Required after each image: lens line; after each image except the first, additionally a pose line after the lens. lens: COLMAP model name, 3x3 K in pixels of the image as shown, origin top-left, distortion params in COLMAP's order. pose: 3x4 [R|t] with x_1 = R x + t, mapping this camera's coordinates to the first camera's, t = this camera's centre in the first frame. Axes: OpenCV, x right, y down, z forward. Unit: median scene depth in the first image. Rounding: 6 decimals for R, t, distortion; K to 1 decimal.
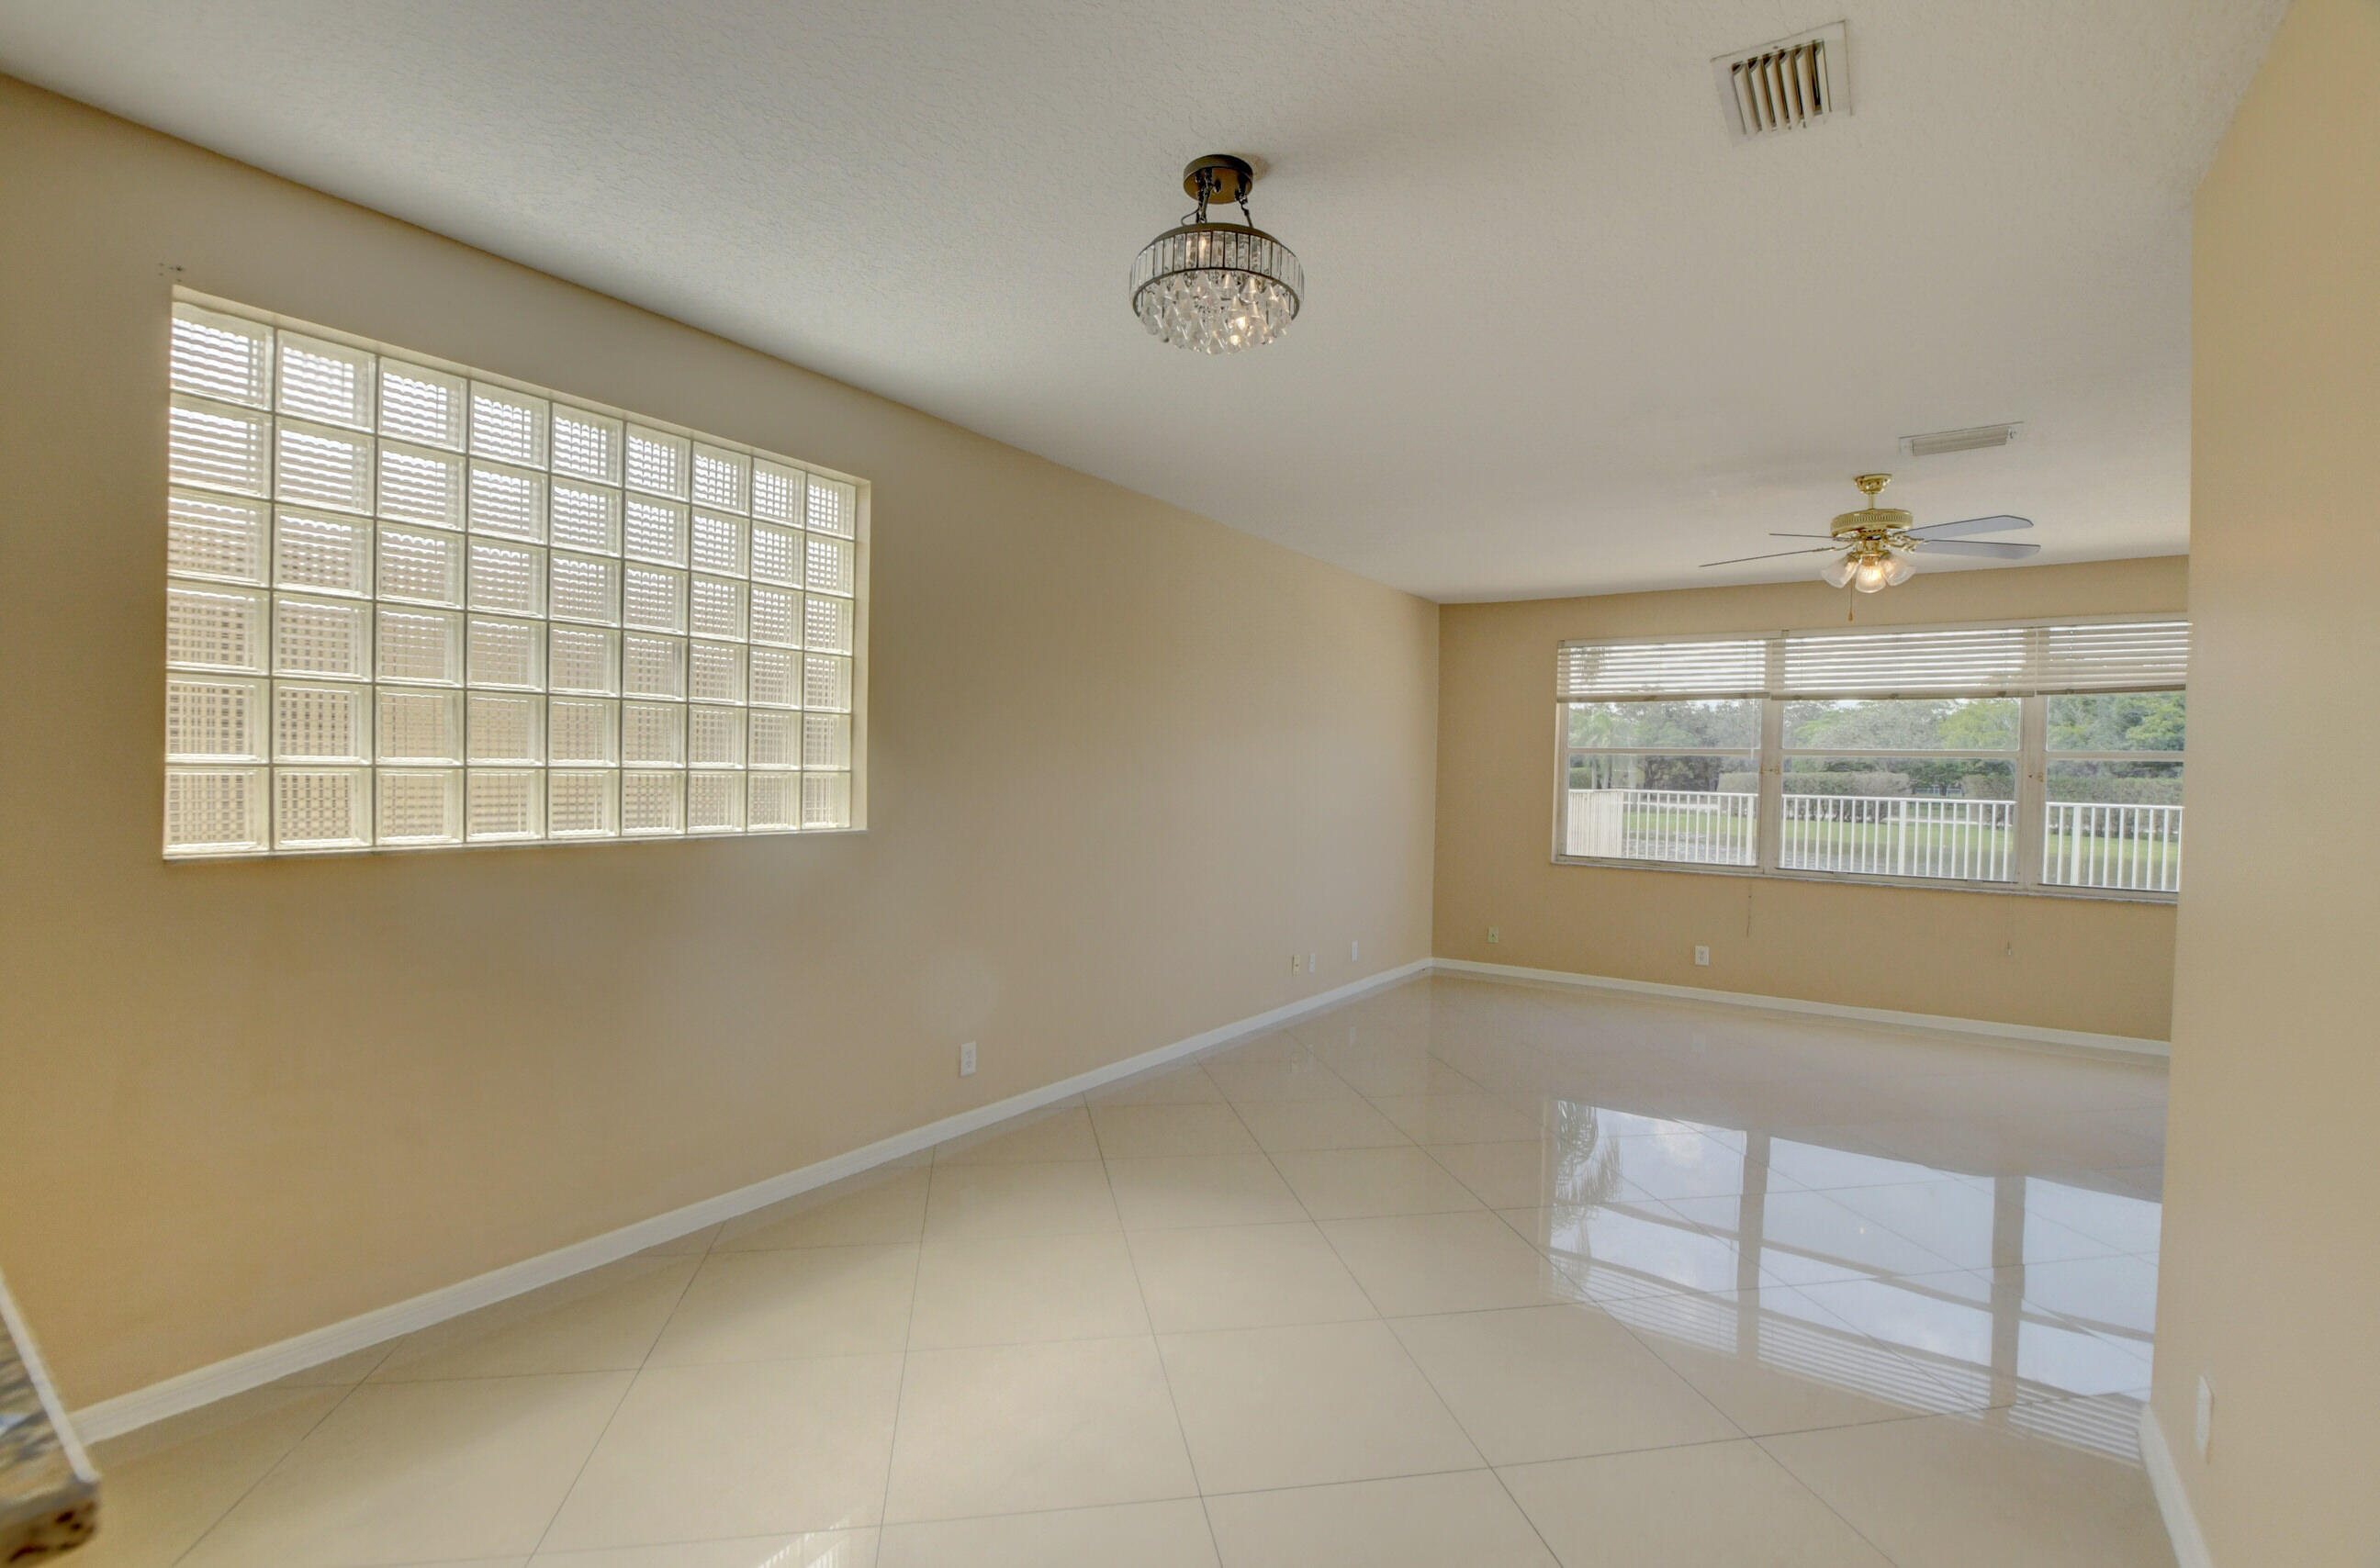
lens RADIAL K [[1027.1, 0, 1190.0], [0, 1027.1, 784.0], [0, 0, 1]] dist [0.000061, 0.000022]
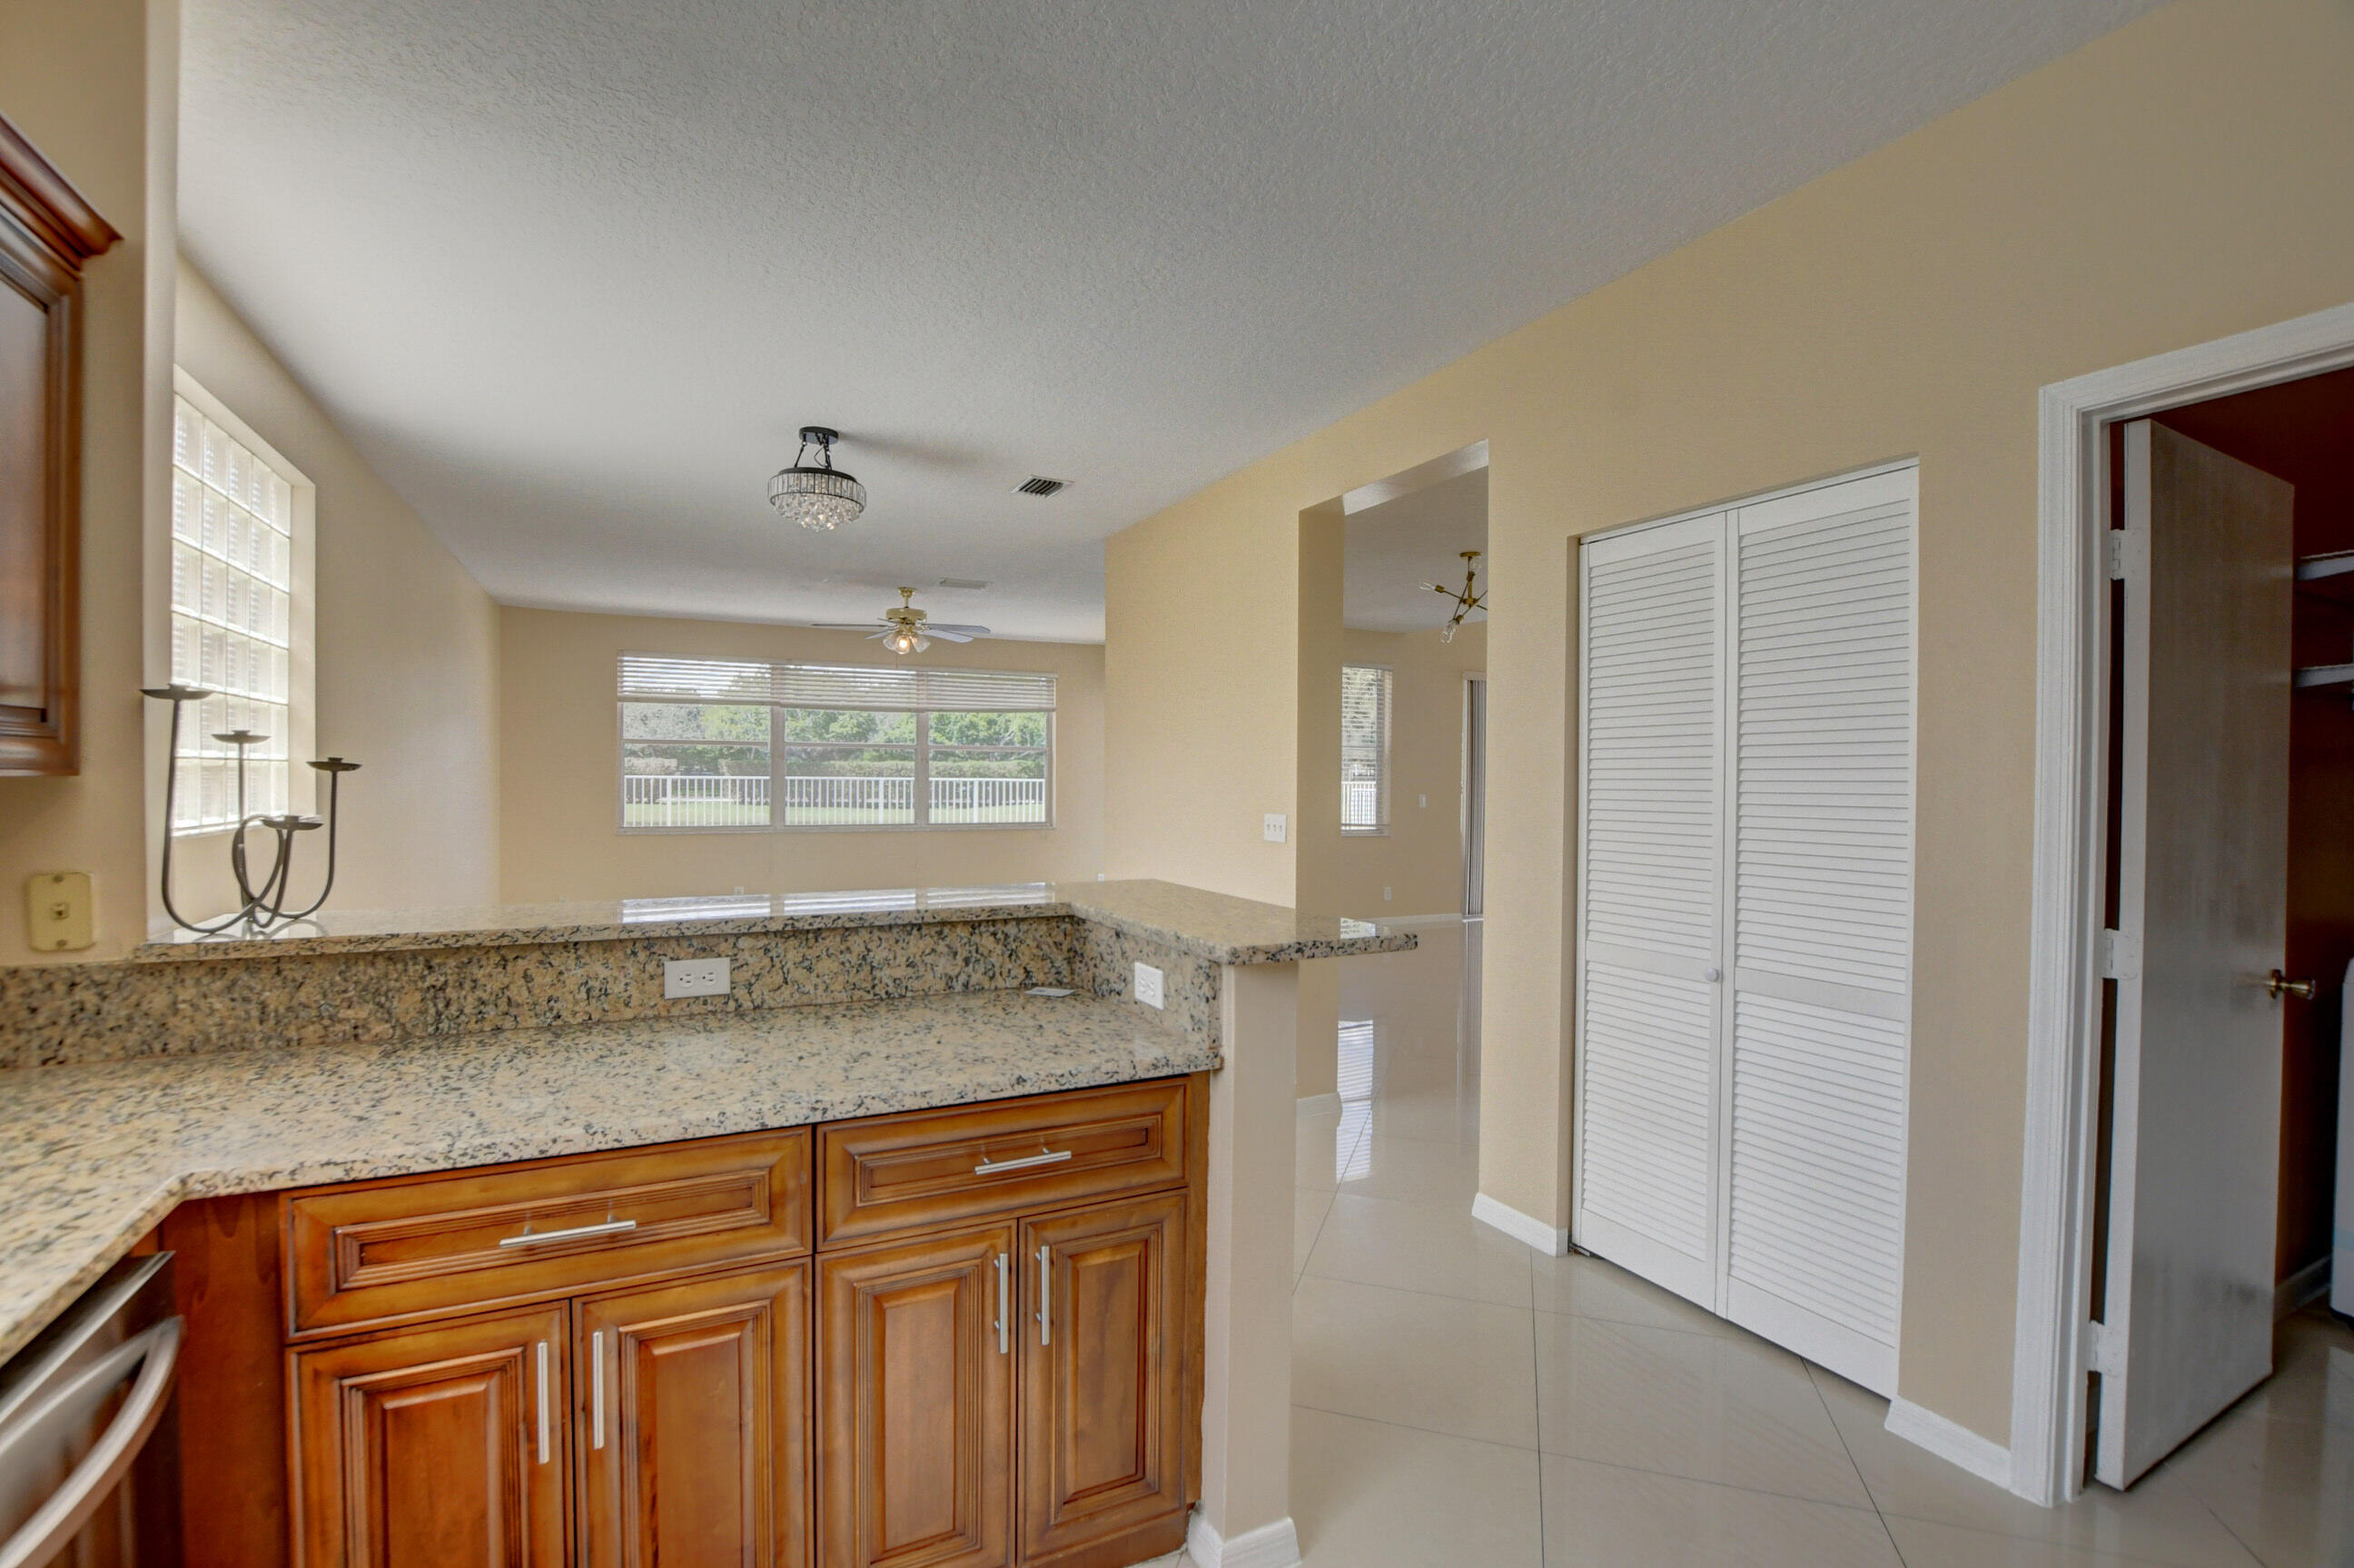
lens RADIAL K [[1036.2, 0, 1141.5], [0, 1036.2, 786.7], [0, 0, 1]] dist [-0.023032, -0.000095]
pose [[0.497015, -0.029488, 0.867241, -0.400382], [0.015210, 0.999565, 0.025270, -0.005211], [-0.867609, 0.000631, 0.497247, -0.119026]]
